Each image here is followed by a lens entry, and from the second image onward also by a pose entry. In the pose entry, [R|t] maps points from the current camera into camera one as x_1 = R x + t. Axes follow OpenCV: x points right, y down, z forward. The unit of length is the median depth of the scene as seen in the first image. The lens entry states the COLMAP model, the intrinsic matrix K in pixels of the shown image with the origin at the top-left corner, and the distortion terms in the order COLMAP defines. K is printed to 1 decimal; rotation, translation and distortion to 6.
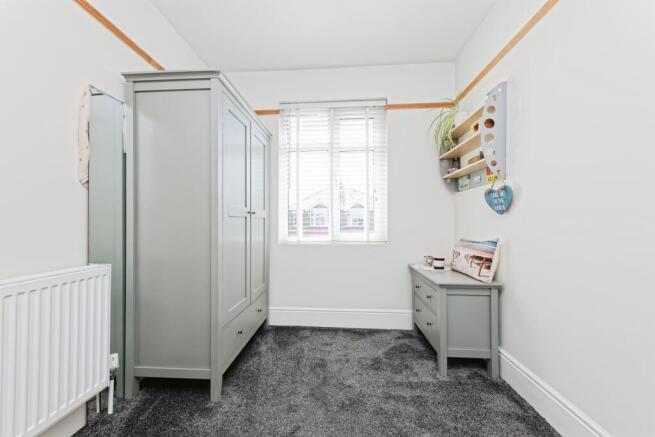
lens RADIAL K [[241.2, 0, 326.9], [0, 241.2, 220.7], [0, 0, 1]] dist [0.002383, 0.000018]
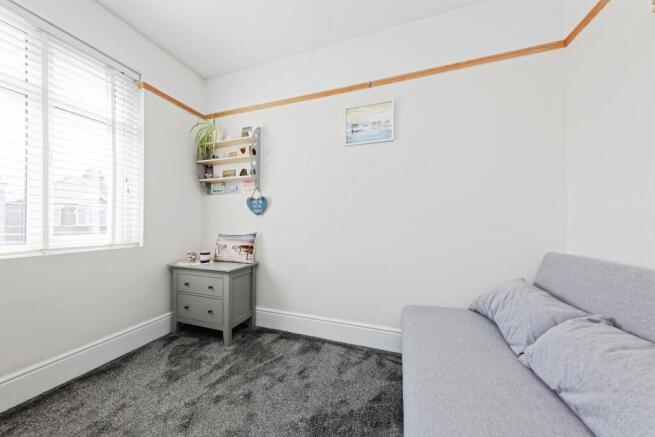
lens RADIAL K [[225.5, 0, 326.0], [0, 225.5, 220.0], [0, 0, 1]] dist [-0.001781, 0.000093]
pose [[0.247160, 0.013030, 0.968887, -0.461394], [-0.008003, 0.999903, -0.011405, 0.013142], [-0.968942, -0.004935, 0.247240, 0.226937]]
